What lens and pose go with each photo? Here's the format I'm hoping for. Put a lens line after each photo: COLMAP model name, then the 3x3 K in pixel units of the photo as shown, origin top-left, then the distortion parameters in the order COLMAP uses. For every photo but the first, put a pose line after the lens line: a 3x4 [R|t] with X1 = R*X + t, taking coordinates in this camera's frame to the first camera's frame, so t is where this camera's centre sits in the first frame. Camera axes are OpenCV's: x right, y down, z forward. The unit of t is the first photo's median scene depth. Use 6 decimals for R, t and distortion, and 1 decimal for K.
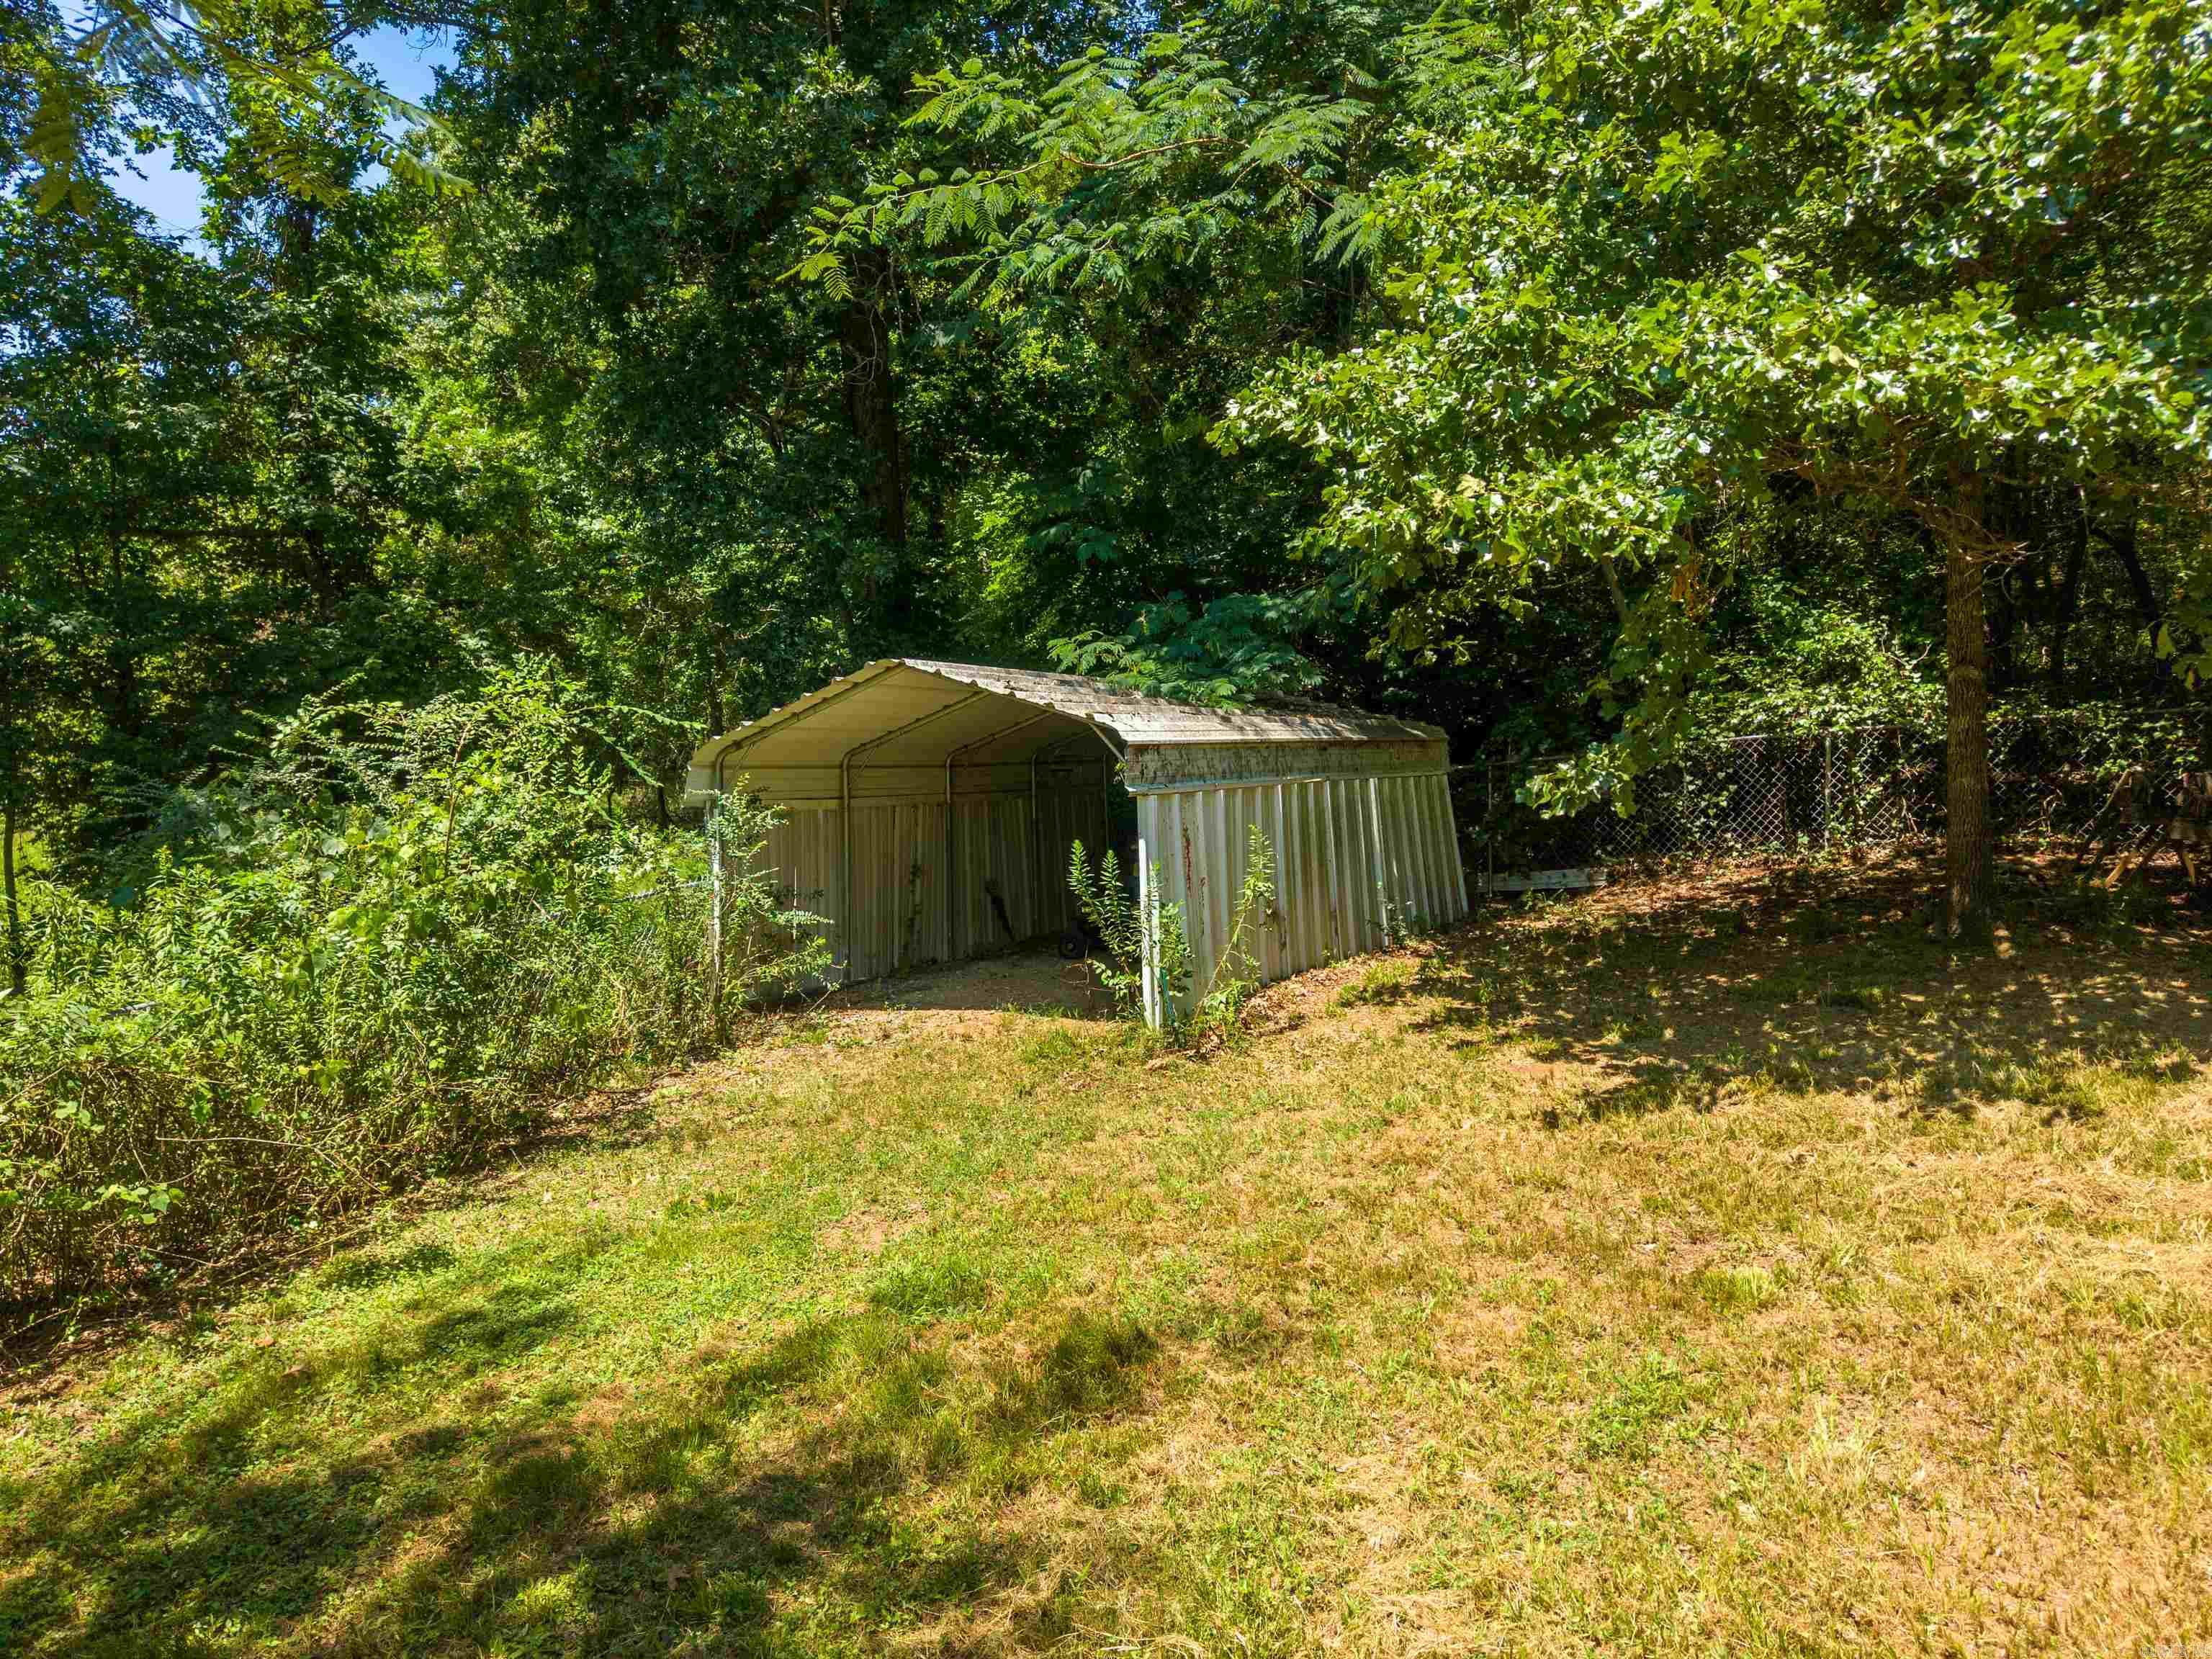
lens RADIAL K [[1476.4, 0, 1100.0], [0, 1476.4, 842.3], [0, 0, 1]] dist [0.000303, -0.001452]
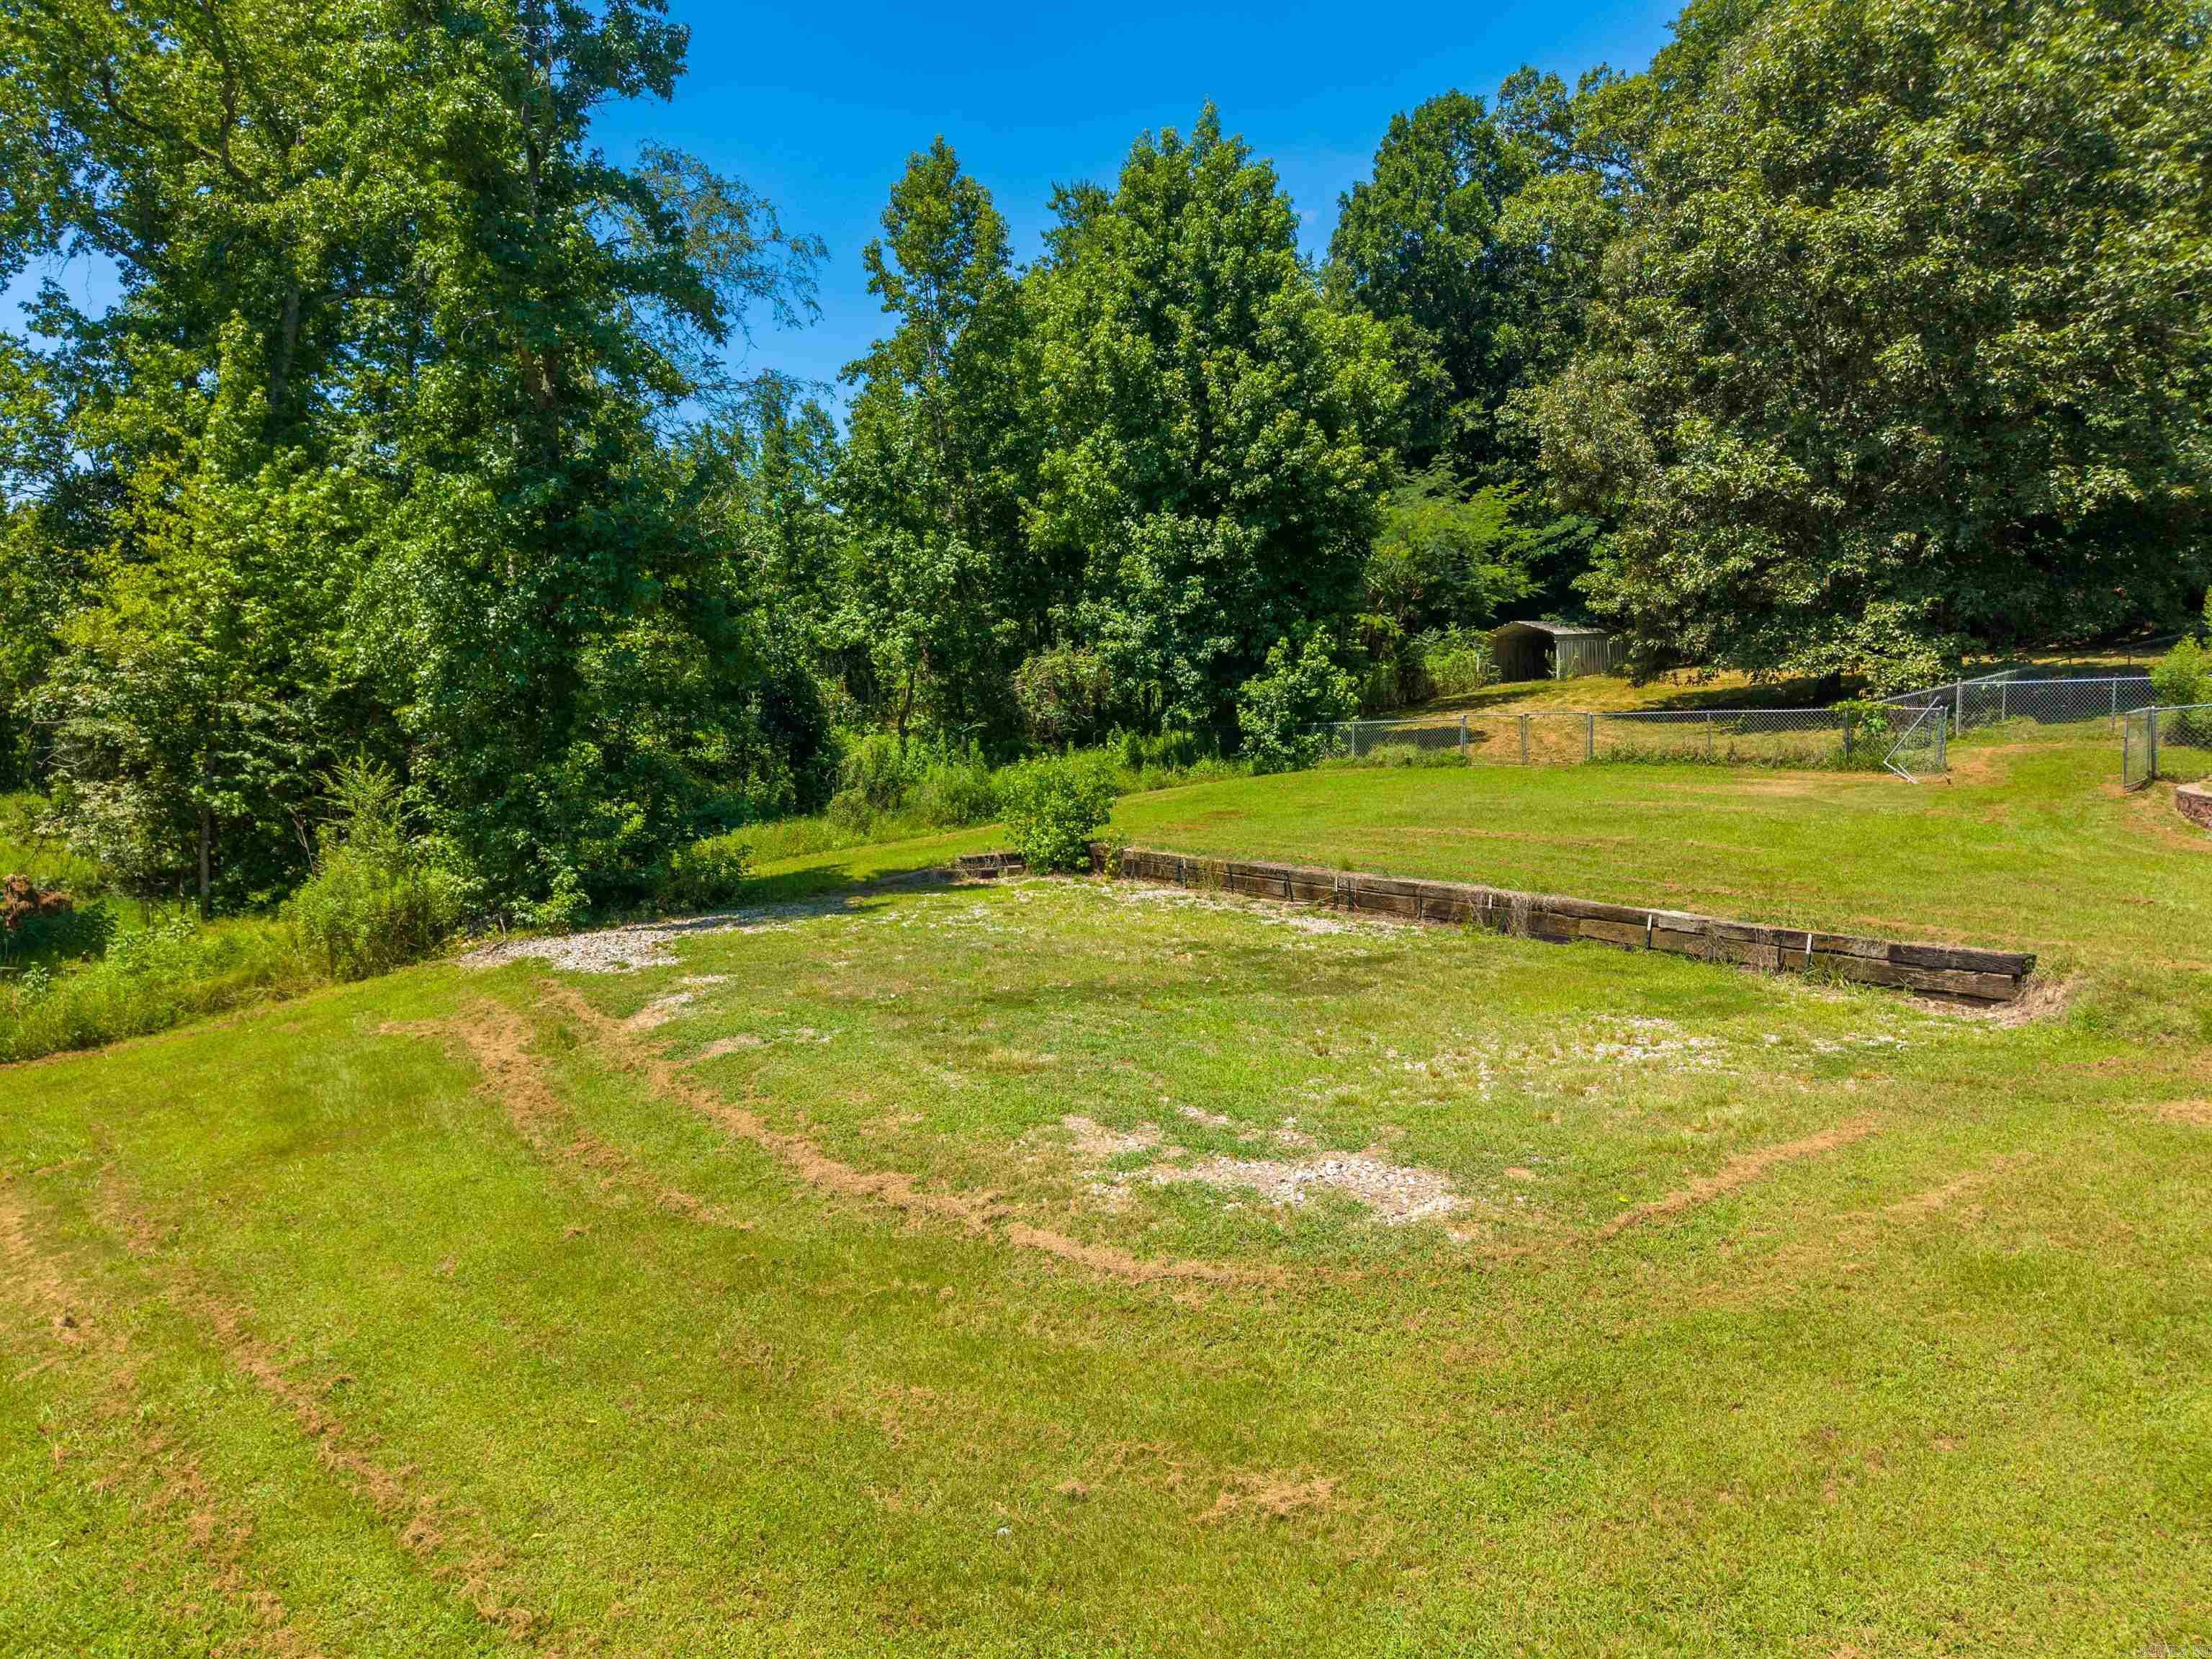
lens RADIAL K [[1476.4, 0, 1100.0], [0, 1476.4, 842.3], [0, 0, 1]] dist [0.000303, -0.001452]
pose [[0.956821, 0.024189, -0.289669, 0.009506], [-0.002936, 0.997285, 0.073584, 0.433160], [0.290662, -0.069556, 0.954294, -6.802603]]
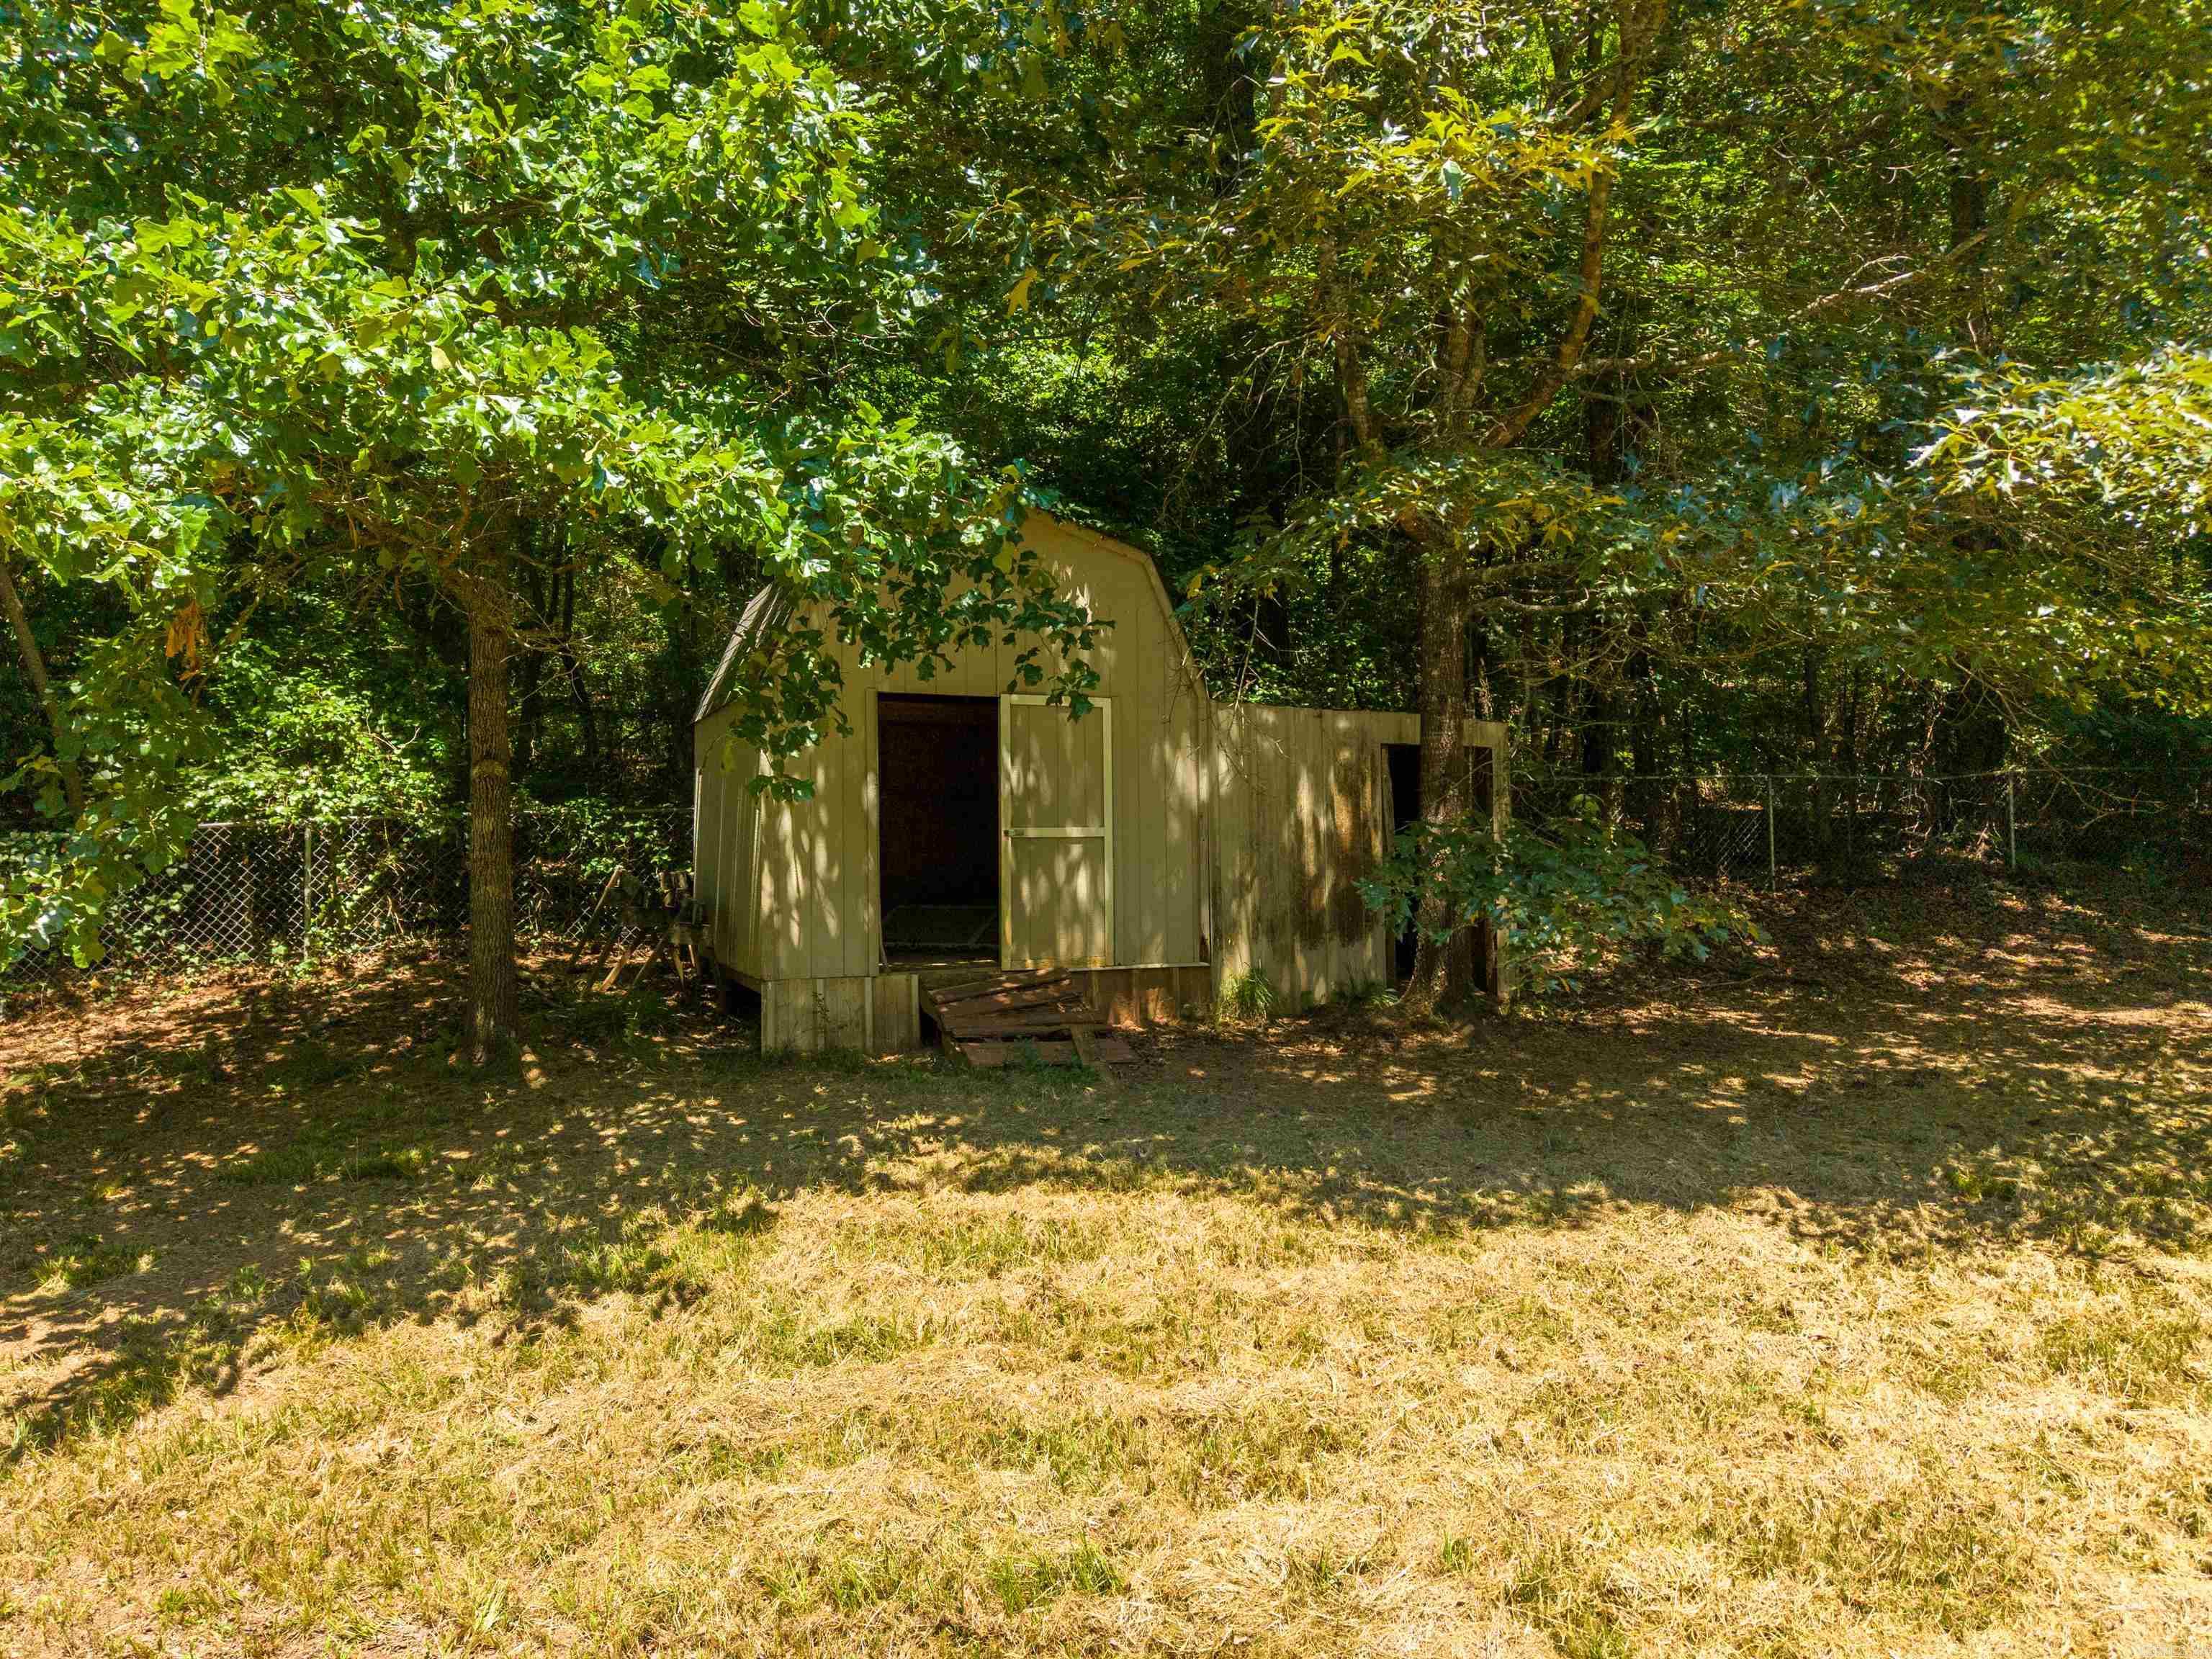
lens RADIAL K [[1540.7, 0, 1106.0], [0, 1540.7, 829.5], [0, 0, 1]] dist [0.008637, -0.013593]
pose [[0.564870, 0.019168, 0.824958, 0.035243], [0.026308, 0.998804, -0.041221, -0.037703], [-0.824761, 0.044988, 0.563690, 0.212216]]
